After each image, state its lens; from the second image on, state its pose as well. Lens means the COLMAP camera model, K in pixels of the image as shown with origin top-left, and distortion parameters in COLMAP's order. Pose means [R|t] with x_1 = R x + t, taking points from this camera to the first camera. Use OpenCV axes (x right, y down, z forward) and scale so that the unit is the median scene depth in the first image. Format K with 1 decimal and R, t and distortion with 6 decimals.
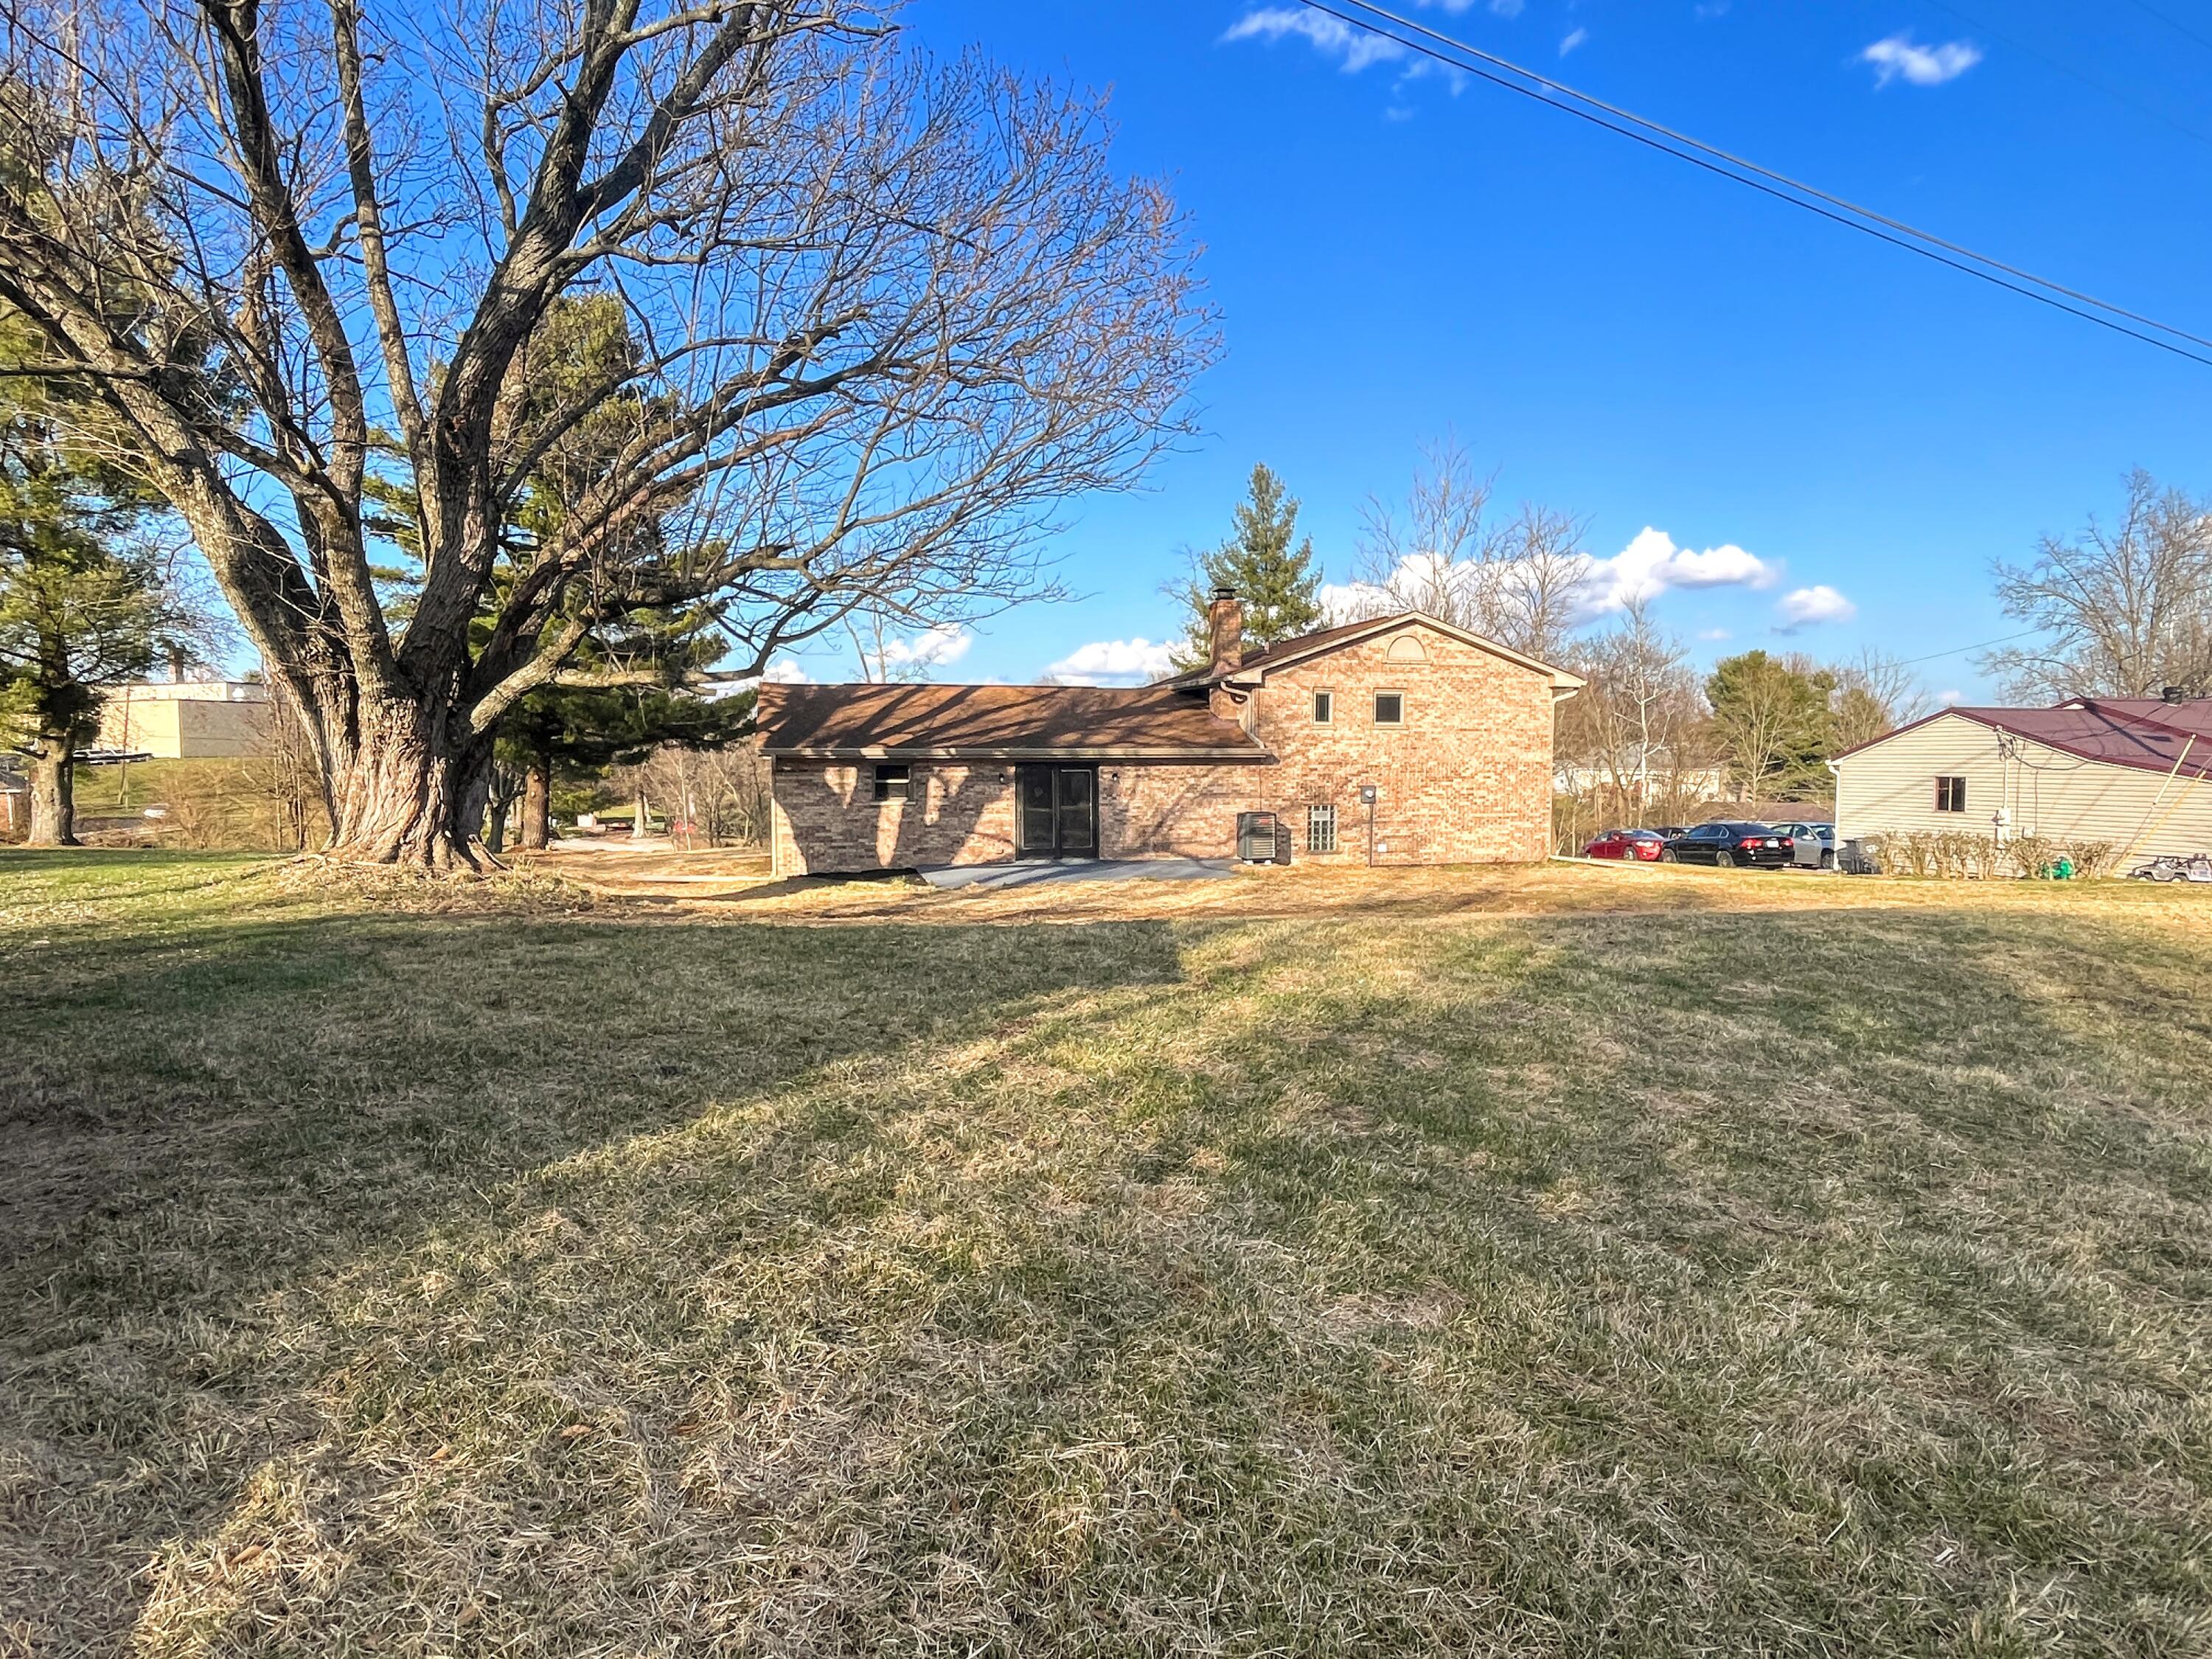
lens RADIAL K [[1233.5, 0, 1101.2], [0, 1233.5, 822.4], [0, 0, 1]] dist [-0.010712, 0.001480]
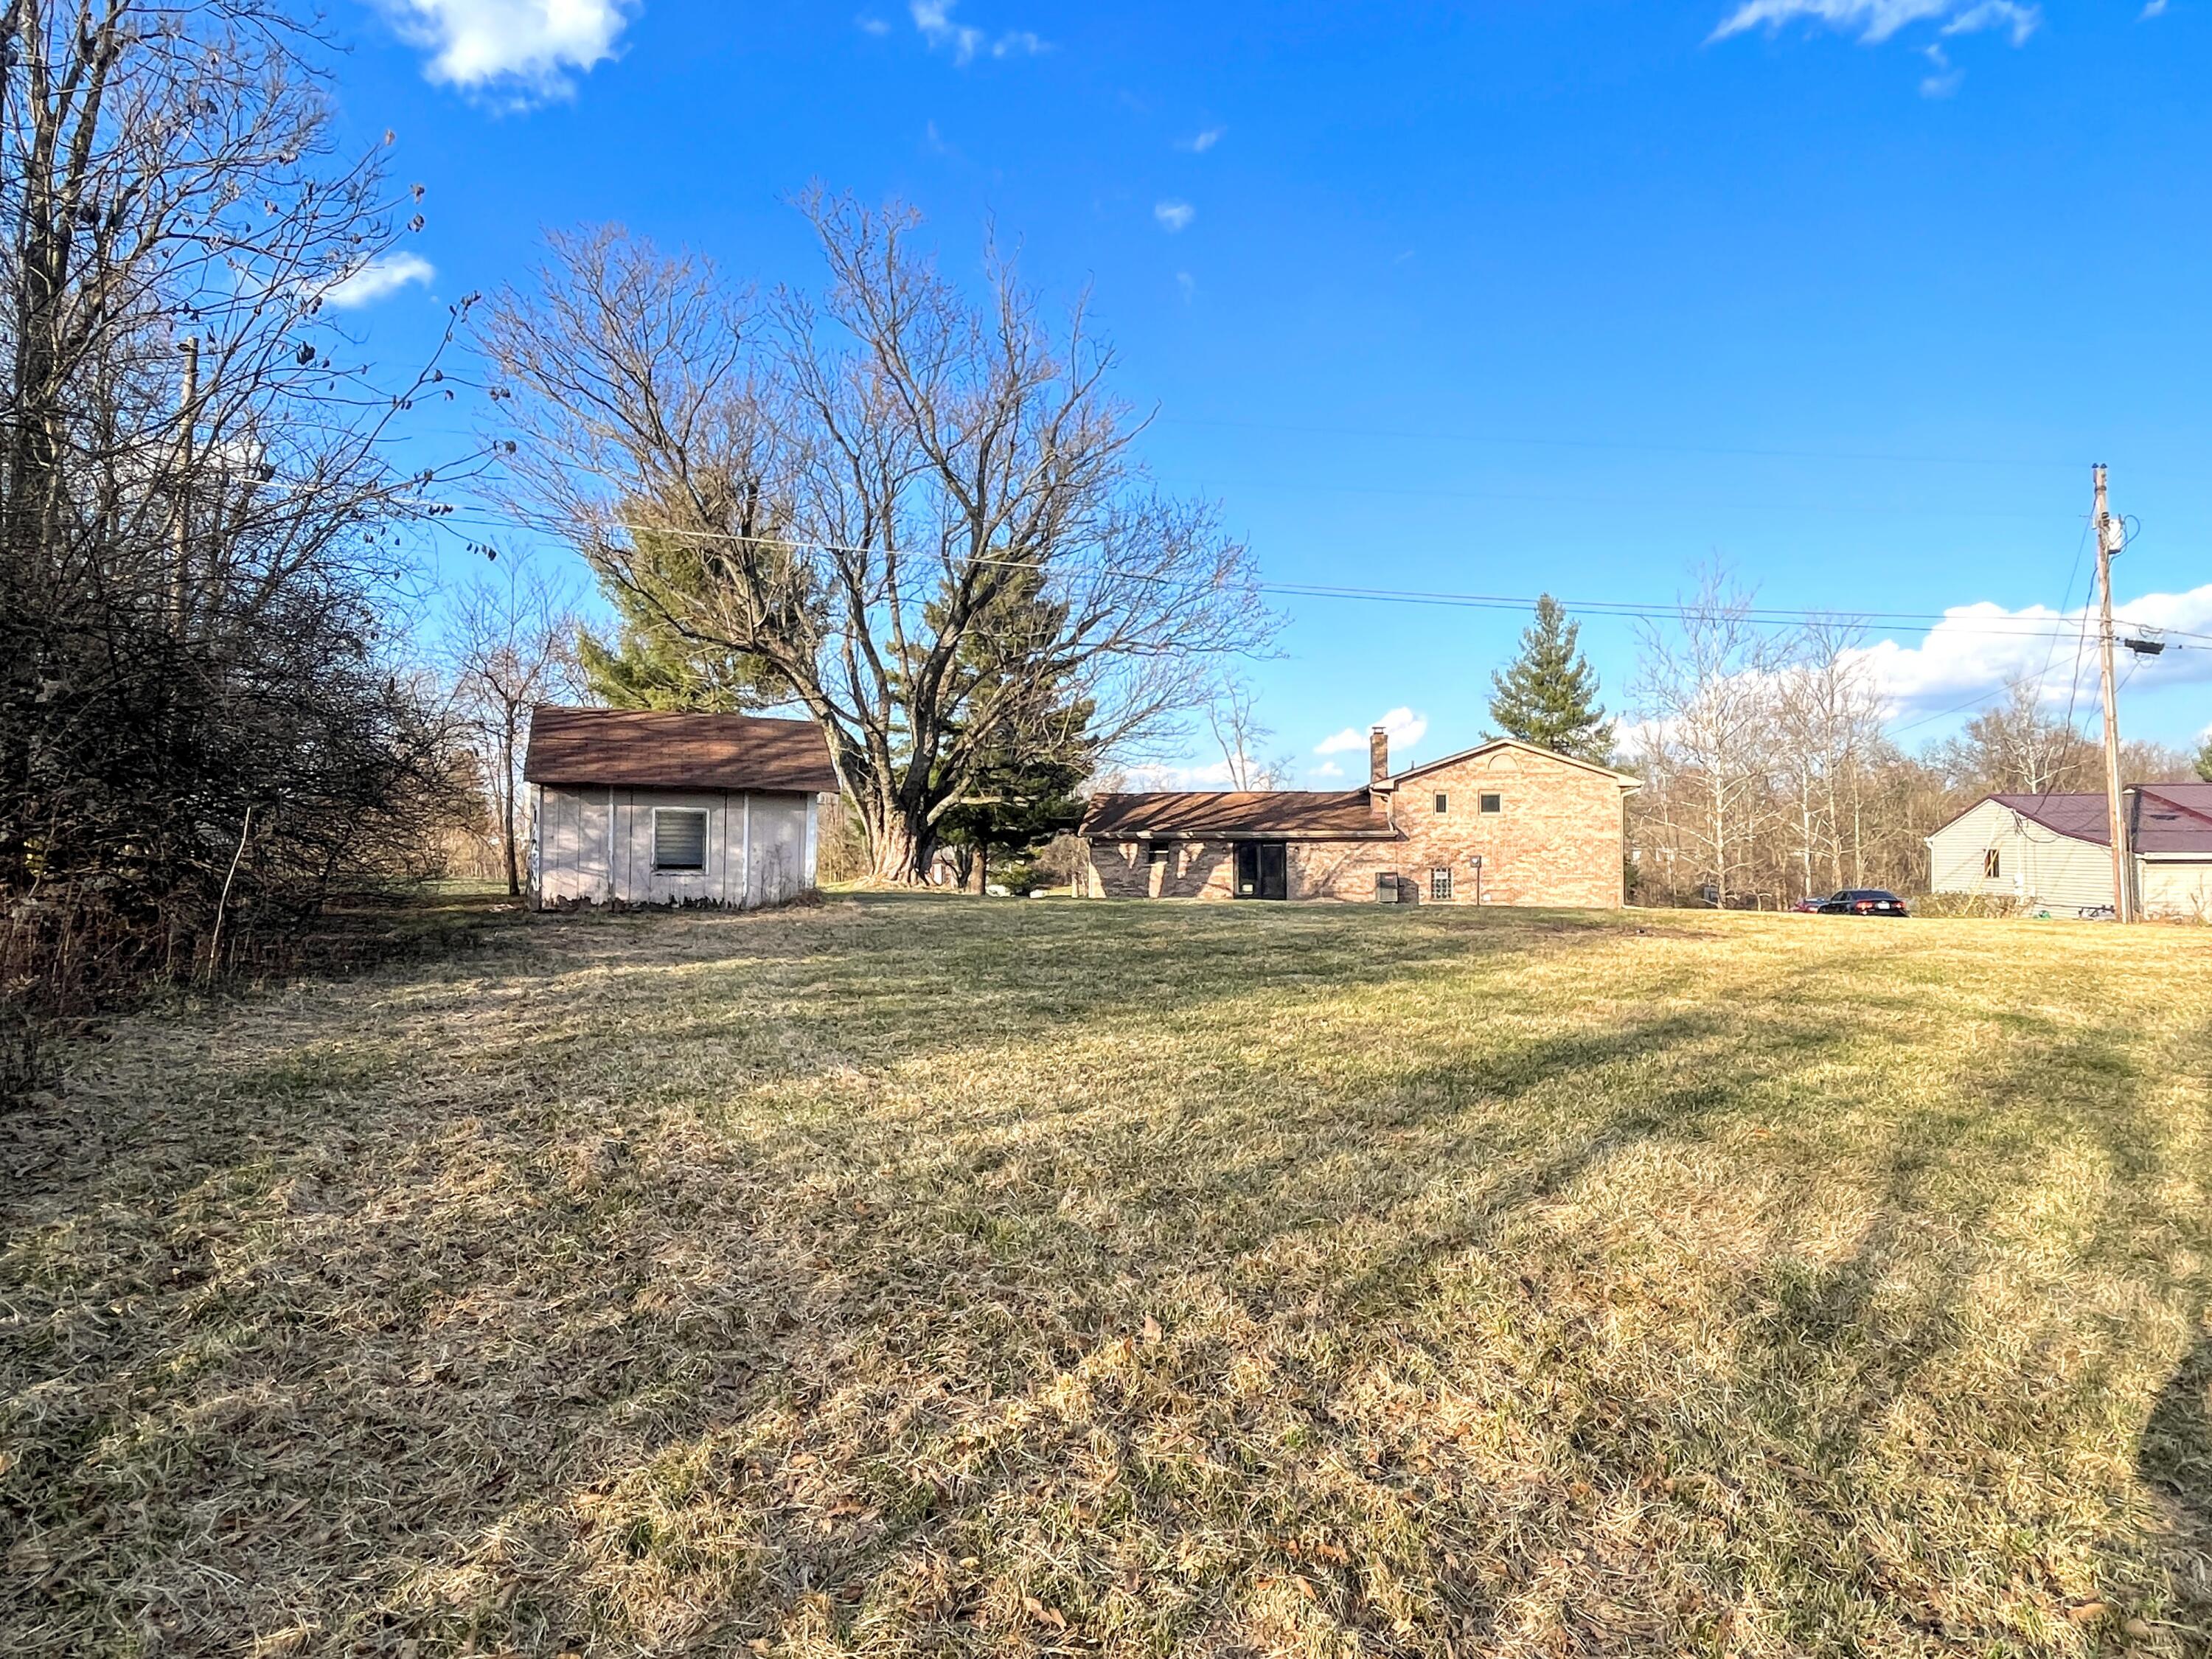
lens RADIAL K [[1233.5, 0, 1101.2], [0, 1233.5, 822.4], [0, 0, 1]] dist [-0.010712, 0.001480]
pose [[0.936541, -0.010135, -0.350412, 0.327191], [-0.015208, 0.997466, -0.069494, 0.042021], [0.350228, 0.070413, 0.934014, -0.565858]]
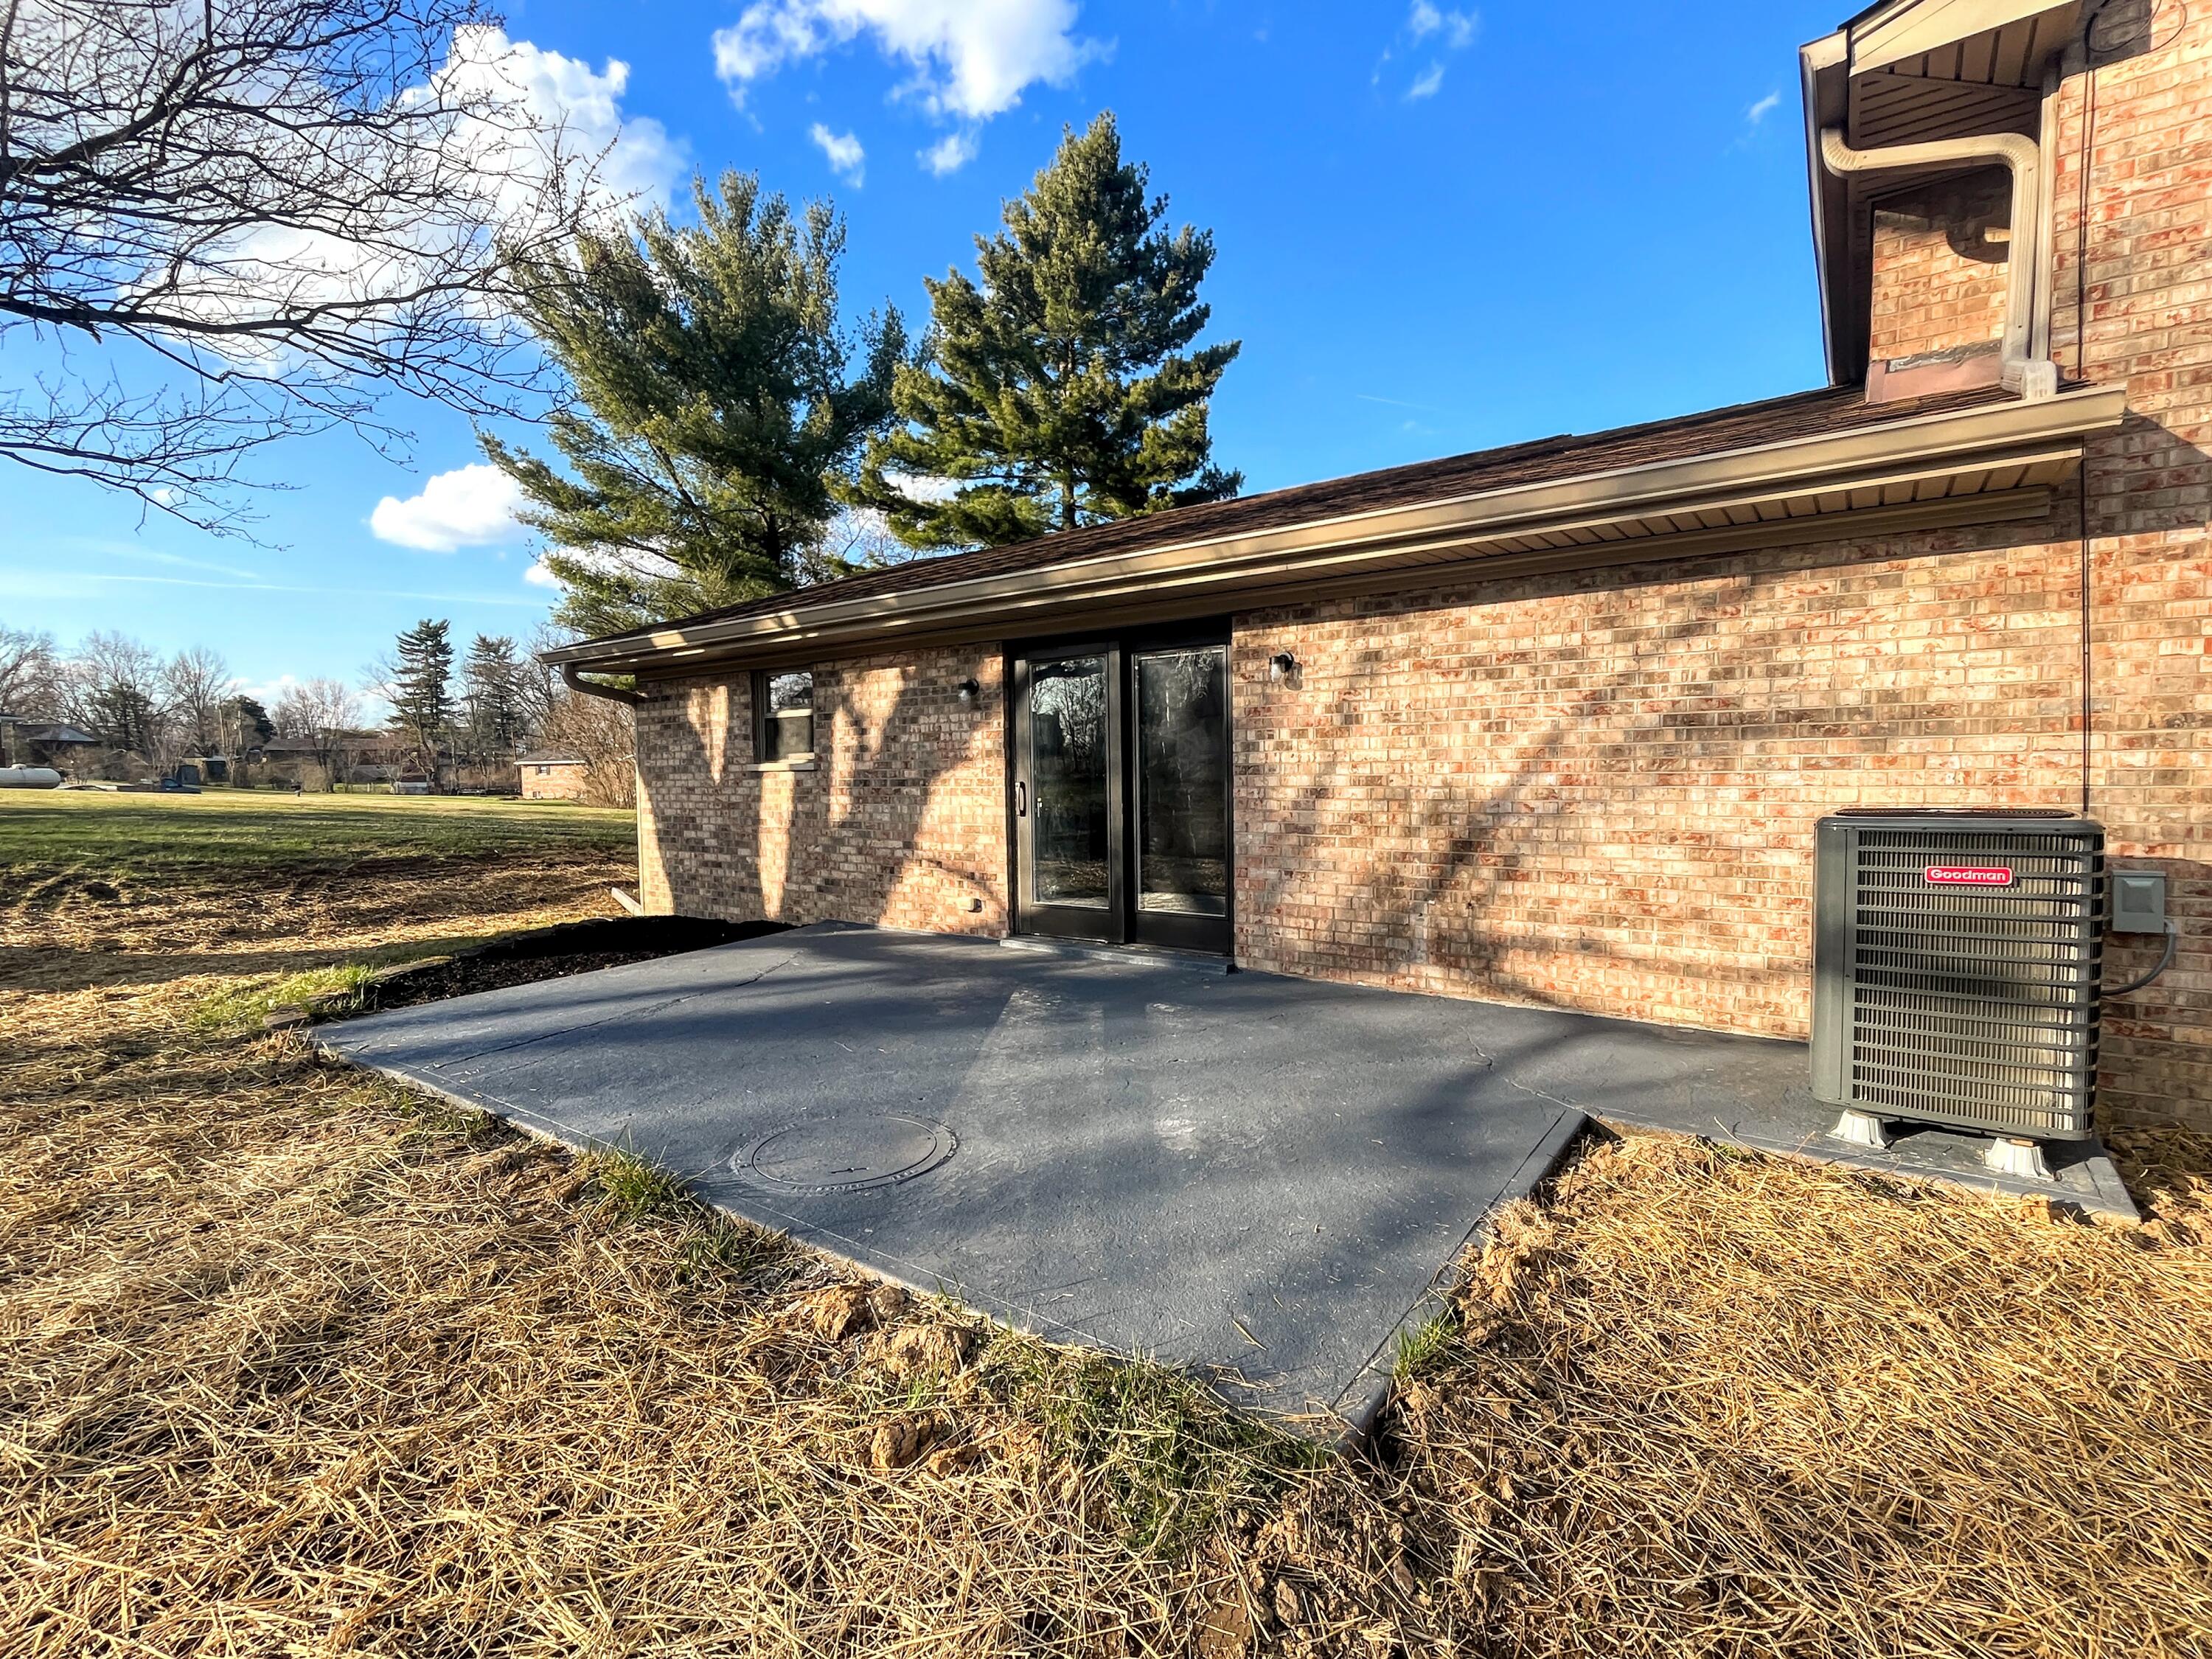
lens RADIAL K [[1018.0, 0, 1107.7], [0, 1018.0, 831.5], [0, 0, 1]] dist [-0.003842, -0.000448]
pose [[0.627891, 0.041441, -0.777197, 0.157661], [-0.021828, 0.999126, 0.035640, -0.008378], [0.777995, -0.005413, 0.628247, 0.818222]]
